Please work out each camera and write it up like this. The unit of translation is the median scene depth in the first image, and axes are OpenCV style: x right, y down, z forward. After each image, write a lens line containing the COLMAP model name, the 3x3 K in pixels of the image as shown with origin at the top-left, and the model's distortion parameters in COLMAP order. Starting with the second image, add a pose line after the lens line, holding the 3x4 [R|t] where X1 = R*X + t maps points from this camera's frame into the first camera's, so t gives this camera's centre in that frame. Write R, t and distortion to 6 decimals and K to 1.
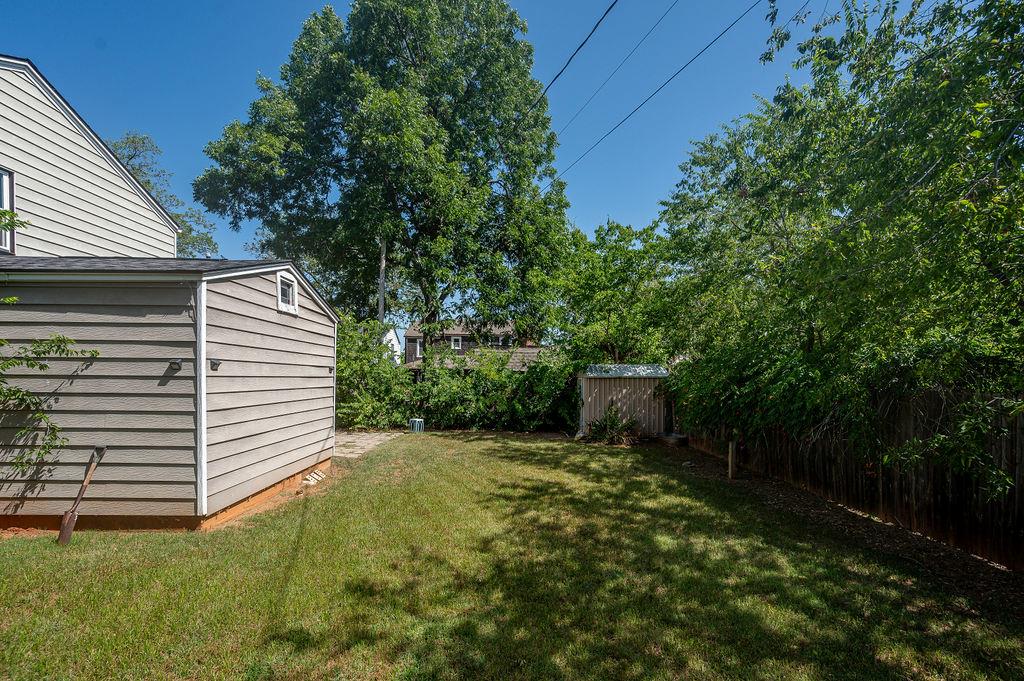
lens RADIAL K [[423.9, 0, 511.3], [0, 423.9, 384.4], [0, 0, 1]] dist [-0.001255, -0.000350]
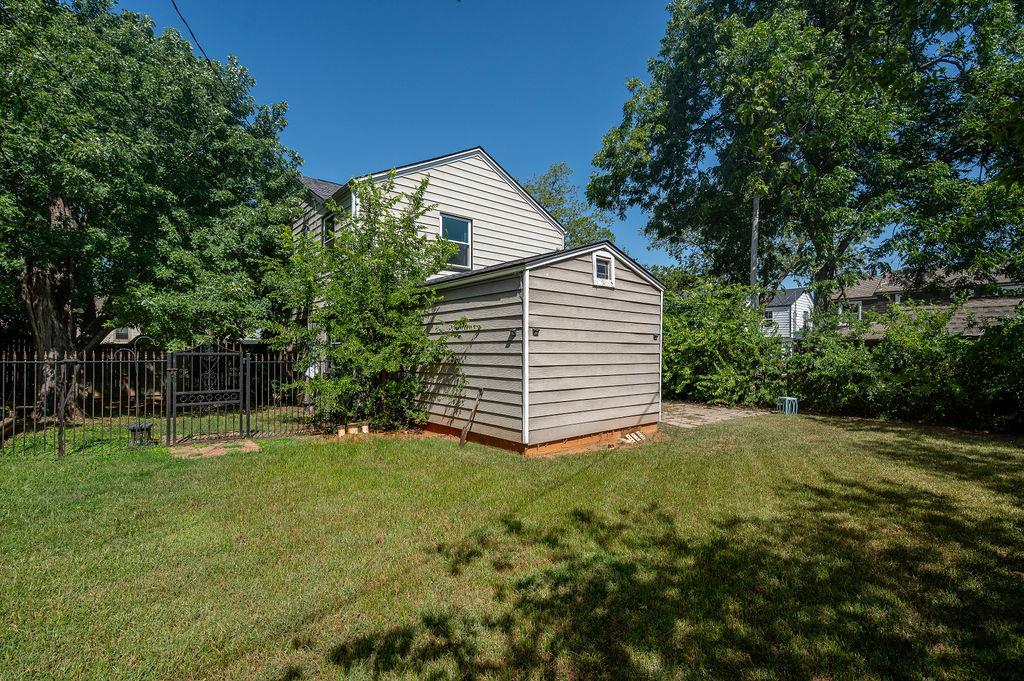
lens RADIAL K [[460.0, 0, 511.6], [0, 460.0, 348.9], [0, 0, 1]] dist [-0.000264, 0.000336]
pose [[0.632463, -0.013281, -0.774476, 0.339622], [-0.010991, 0.999598, -0.026116, 0.042804], [0.774512, 0.025030, 0.632063, 0.034126]]
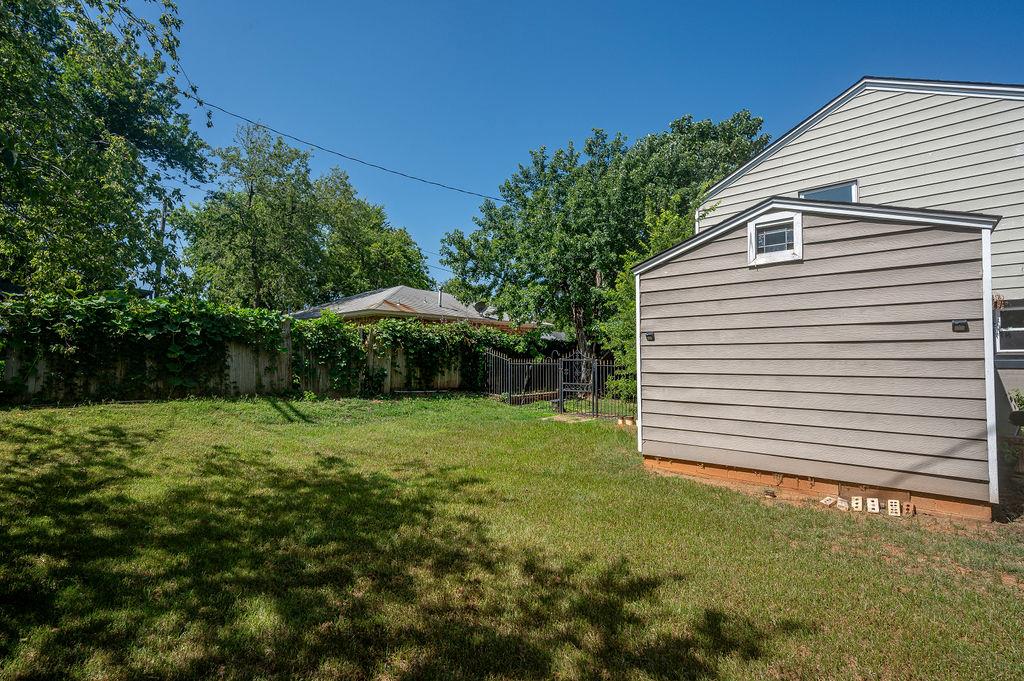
lens RADIAL K [[456.8, 0, 509.9], [0, 456.8, 342.8], [0, 0, 1]] dist [0.000453, -0.000037]
pose [[-0.673426, -0.035735, -0.738390, 0.541437], [-0.018824, 0.999336, -0.031196, 0.021499], [0.739015, -0.007109, -0.673652, 1.502144]]
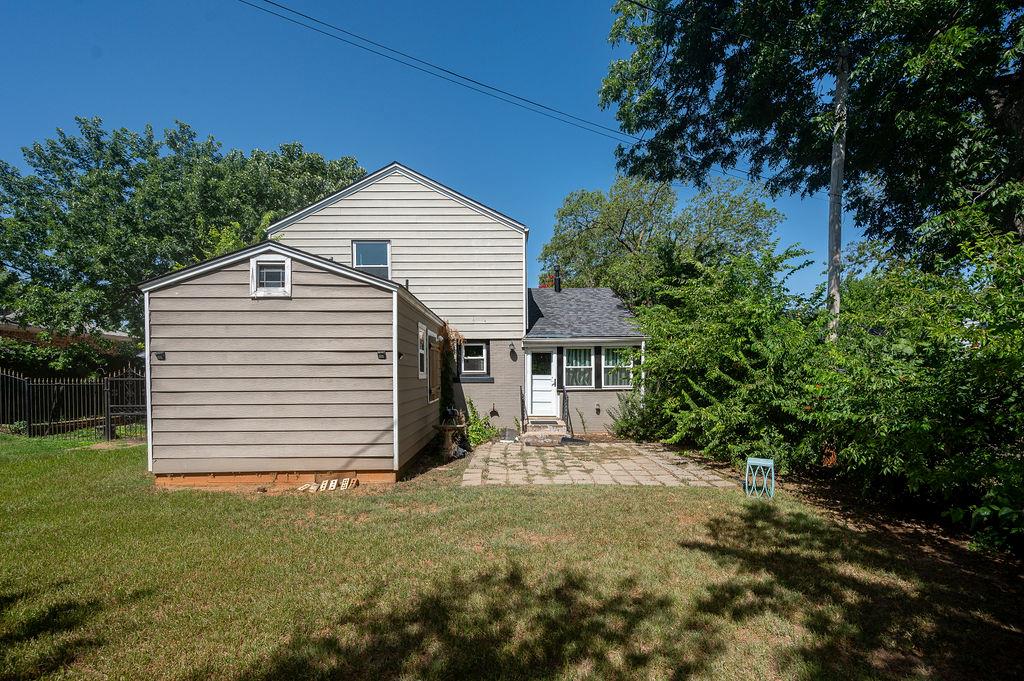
lens RADIAL K [[429.1, 0, 508.5], [0, 429.1, 383.0], [0, 0, 1]] dist [0.000292, 0.000649]
pose [[-0.003249, 0.007053, -0.999970, 0.533344], [-0.012813, 0.999893, 0.007094, 0.011995], [0.999913, 0.012836, -0.003158, 1.906235]]
